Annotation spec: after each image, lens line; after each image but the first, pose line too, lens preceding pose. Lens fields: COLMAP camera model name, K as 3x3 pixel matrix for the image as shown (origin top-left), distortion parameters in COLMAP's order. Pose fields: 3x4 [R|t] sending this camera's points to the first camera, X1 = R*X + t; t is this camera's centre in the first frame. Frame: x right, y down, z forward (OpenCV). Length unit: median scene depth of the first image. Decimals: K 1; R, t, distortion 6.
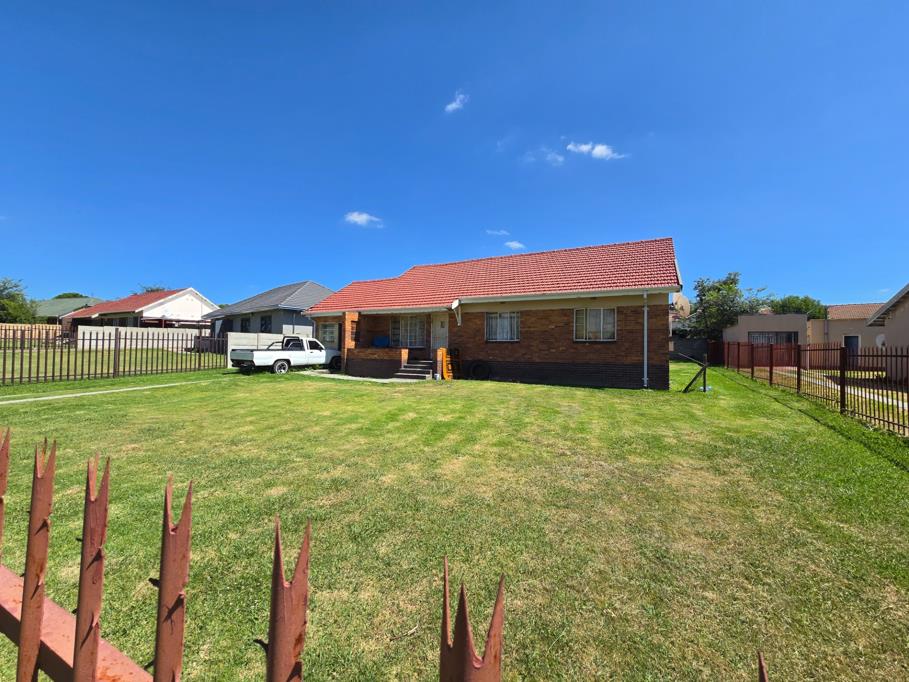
lens RADIAL K [[365.0, 0, 454.9], [0, 365.0, 341.9], [0, 0, 1]] dist [0.000506, 0.000079]
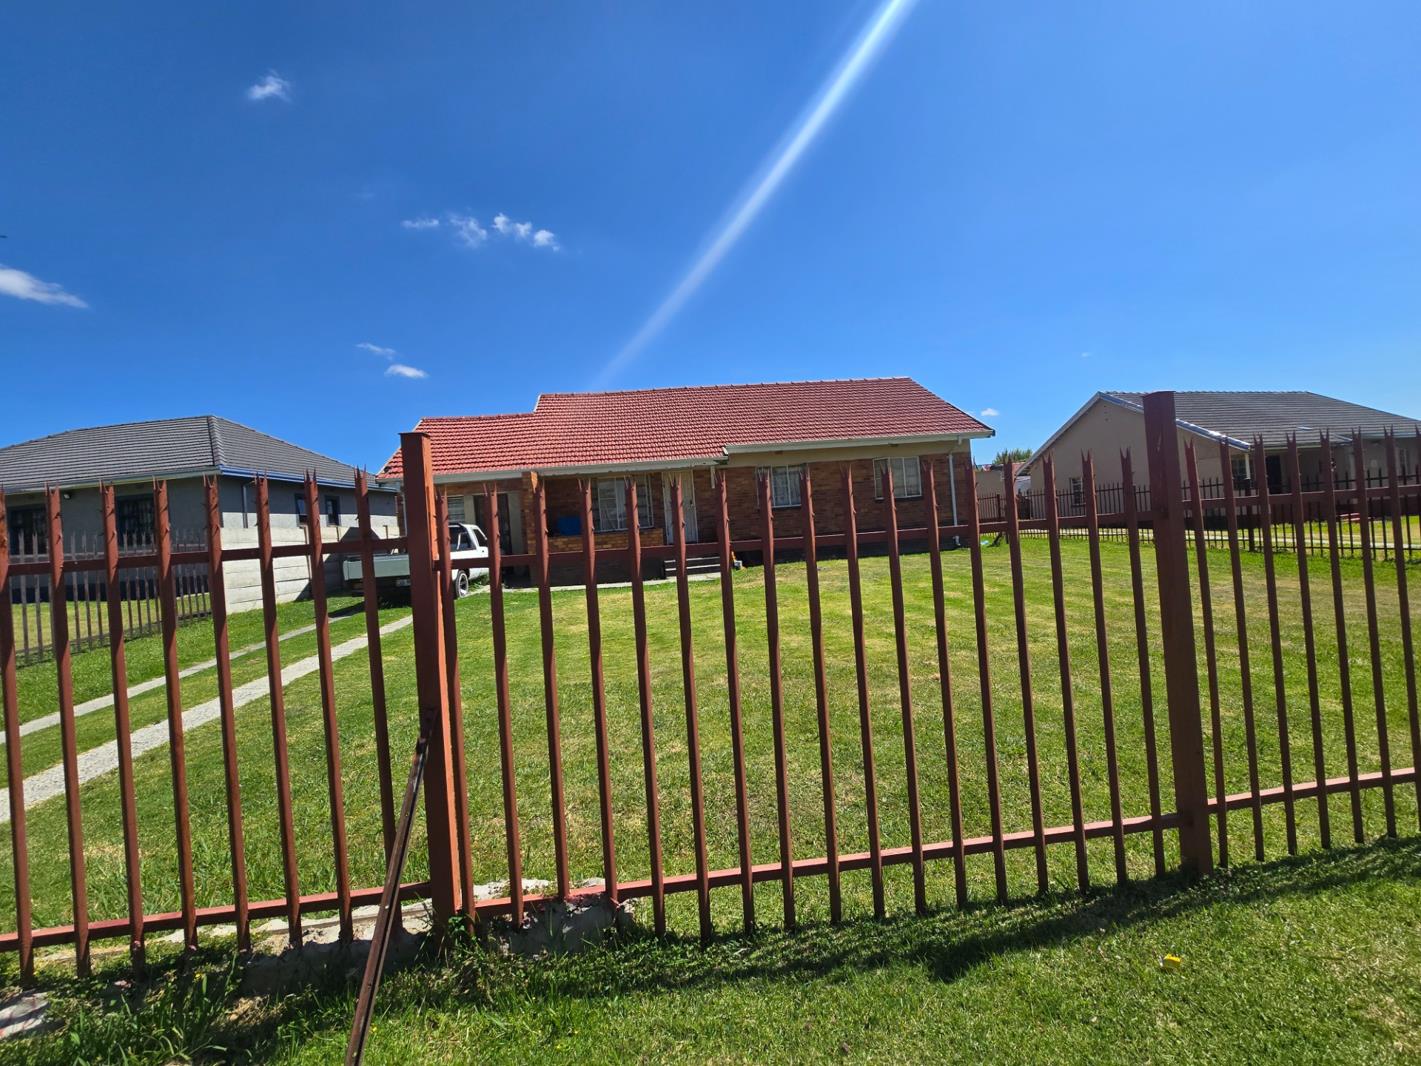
lens RADIAL K [[570.6, 0, 708.8], [0, 570.6, 540.9], [0, 0, 1]] dist [0.000506, 0.000079]
pose [[0.812579, -0.086475, 0.576400, -0.653600], [0.078688, 0.996155, 0.038518, 0.009426], [-0.577515, 0.014056, 0.816259, 0.196468]]
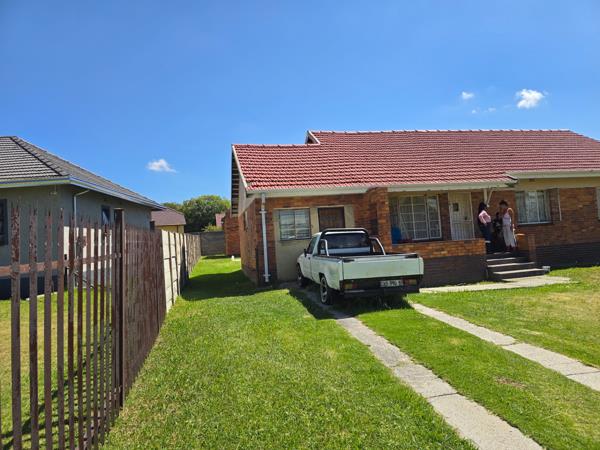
lens RADIAL K [[426.9, 0, 301.0], [0, 426.9, 223.0], [0, 0, 1]] dist [0.000039, -0.000102]
pose [[0.750861, -0.030704, 0.659746, -1.008574], [0.061157, 0.997859, -0.023165, -0.014958], [-0.657622, 0.057742, 0.751132, 0.631871]]
